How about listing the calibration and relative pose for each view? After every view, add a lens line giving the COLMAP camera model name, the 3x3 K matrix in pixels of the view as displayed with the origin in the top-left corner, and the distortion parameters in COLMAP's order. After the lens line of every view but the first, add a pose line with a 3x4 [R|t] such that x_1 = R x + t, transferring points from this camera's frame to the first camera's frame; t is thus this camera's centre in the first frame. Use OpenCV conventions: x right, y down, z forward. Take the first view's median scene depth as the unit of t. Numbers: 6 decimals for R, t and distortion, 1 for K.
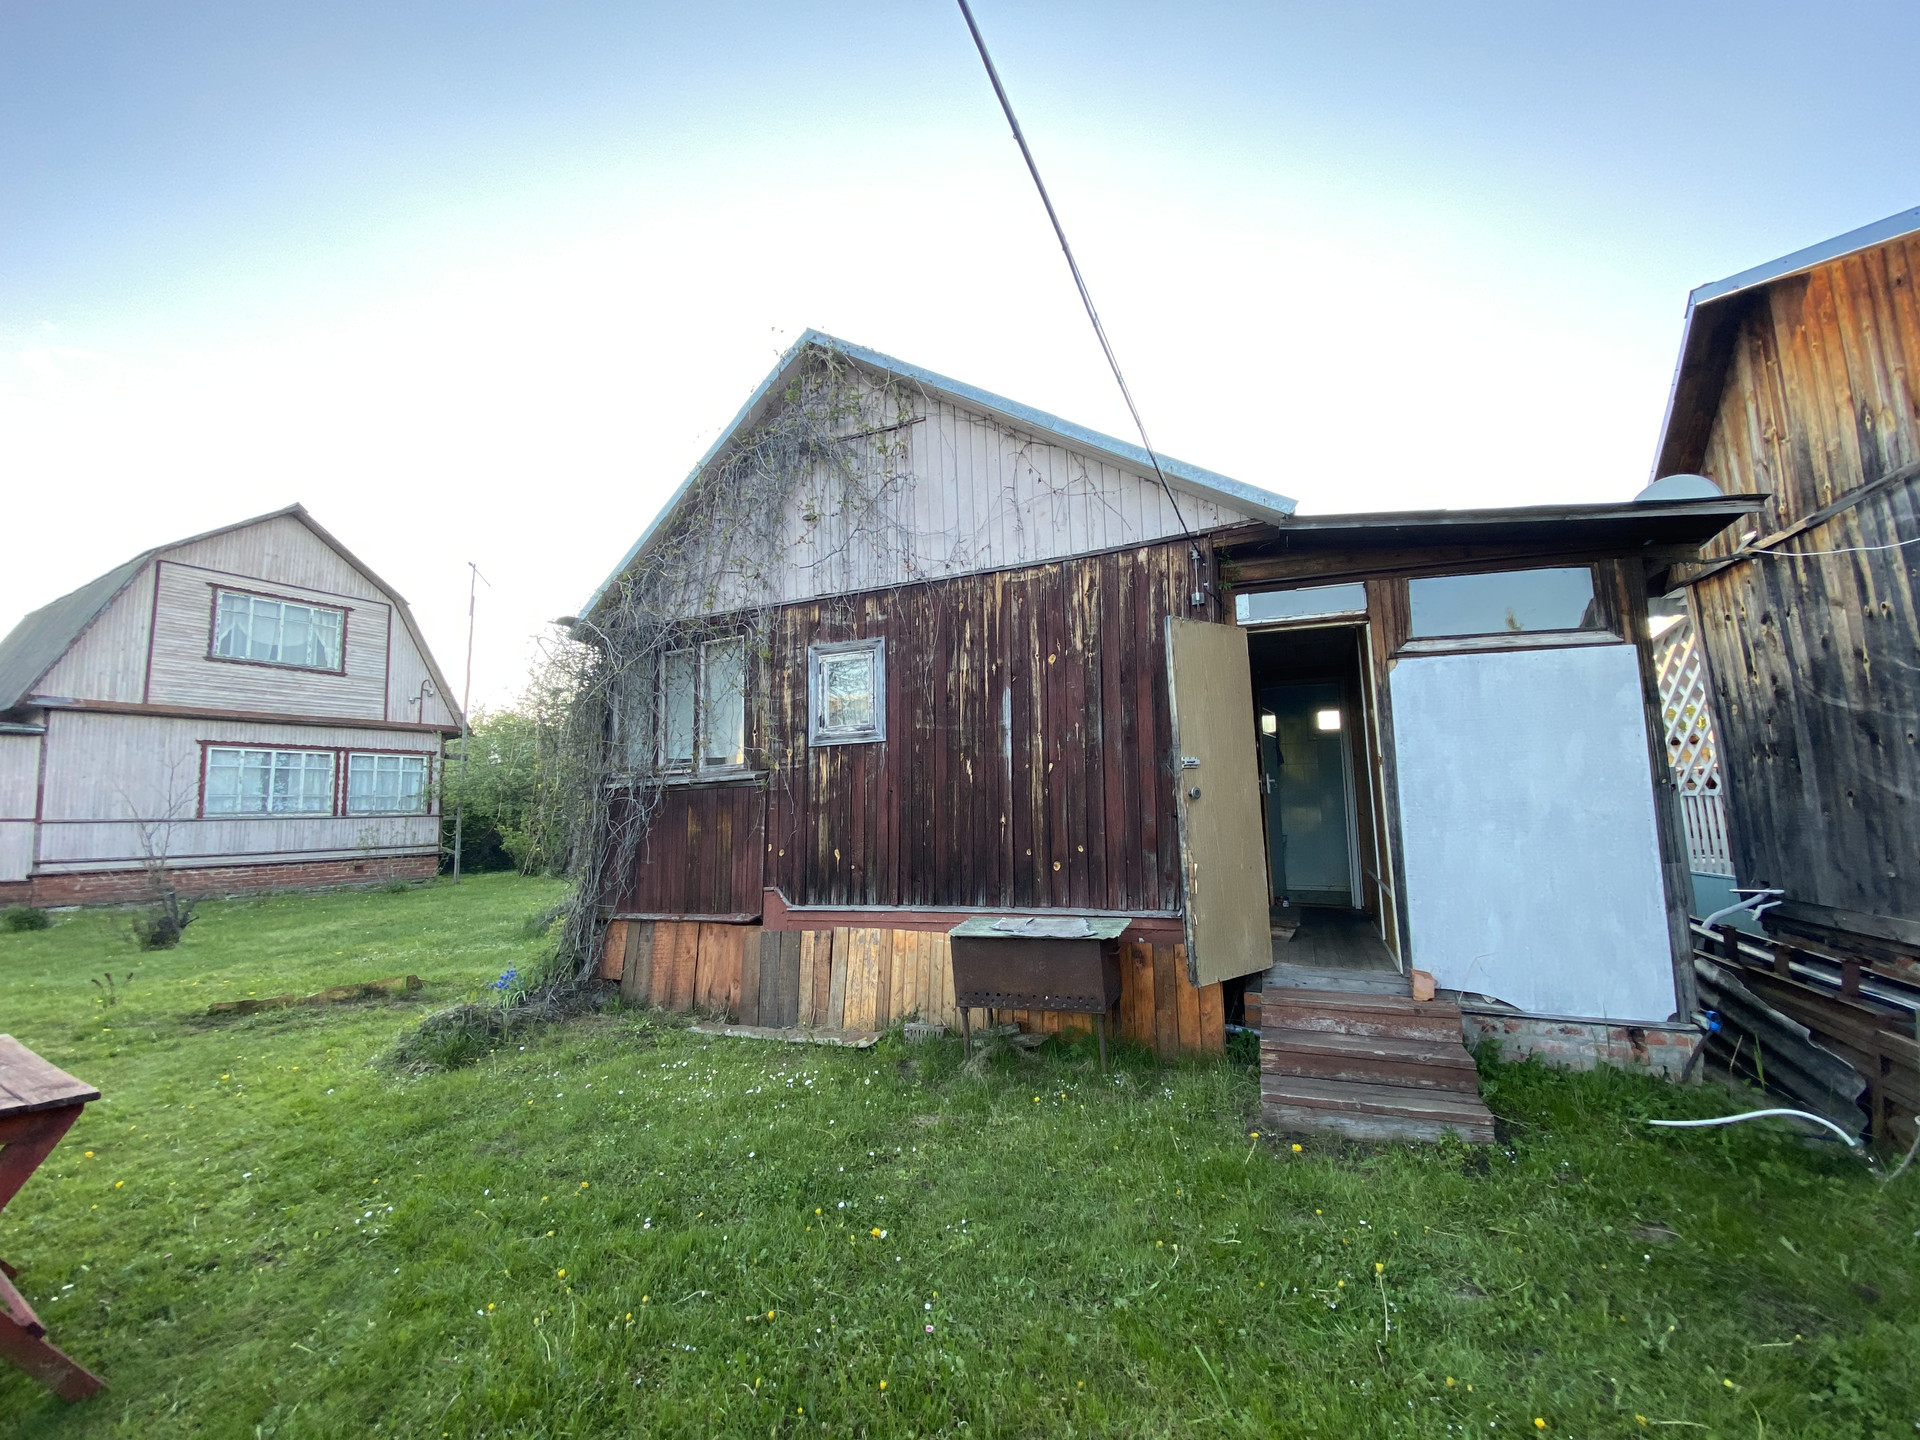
lens RADIAL K [[770.9, 0, 958.4], [0, 770.9, 711.4], [0, 0, 1]] dist [0.017761, -0.018921]
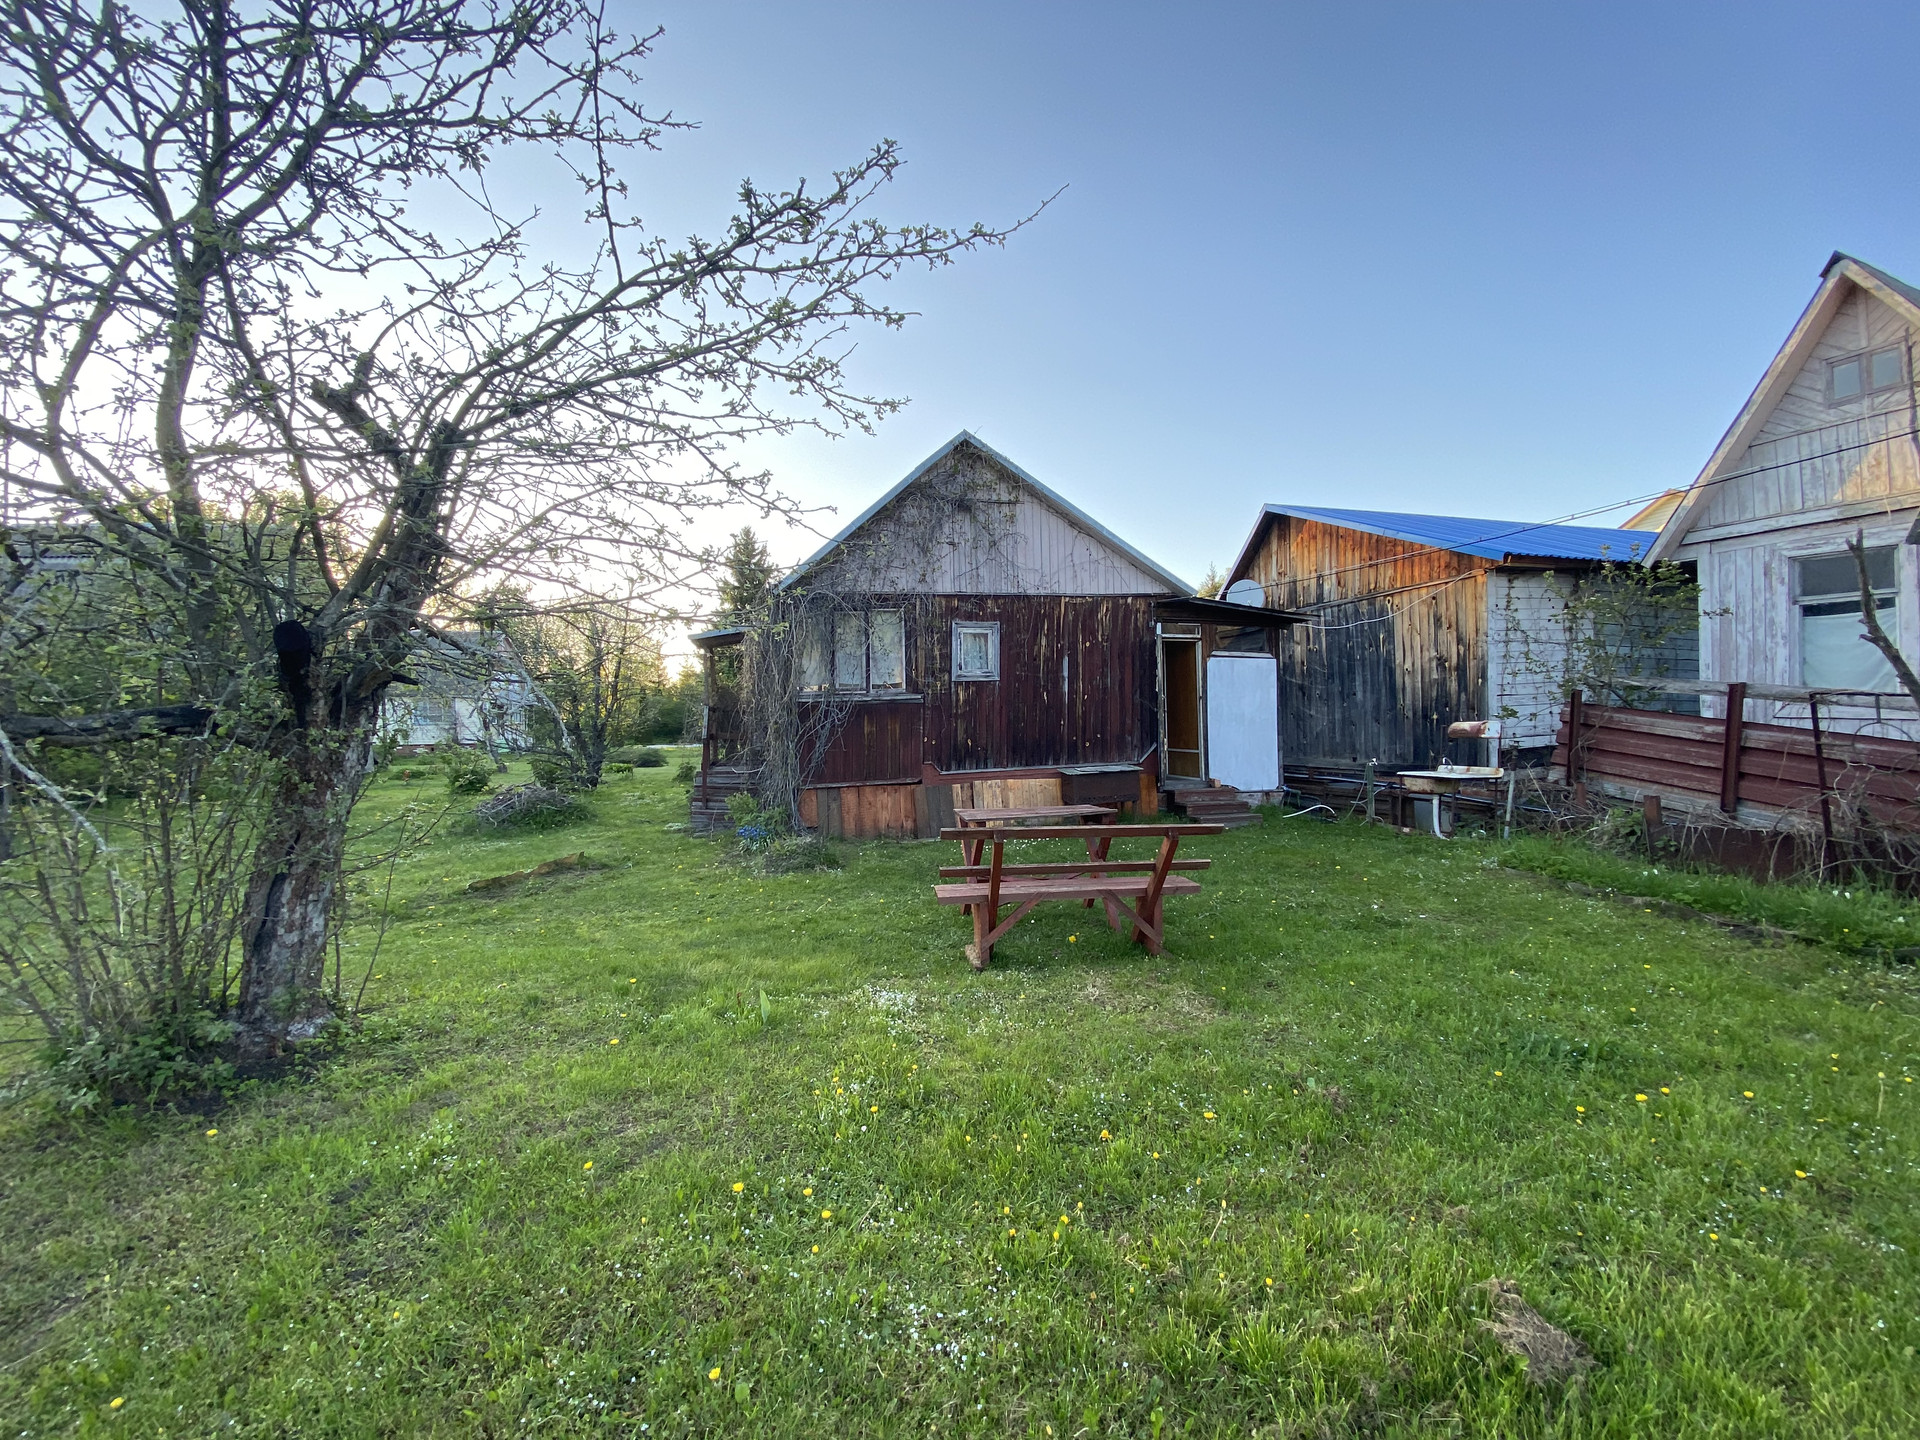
lens RADIAL K [[770.9, 0, 943.2], [0, 770.9, 718.5], [0, 0, 1]] dist [0.017761, -0.018921]
pose [[0.792994, 0.006202, 0.609198, -0.642311], [-0.073826, 0.993557, 0.085985, -0.009026], [-0.604740, -0.113160, 0.788343, -0.181660]]
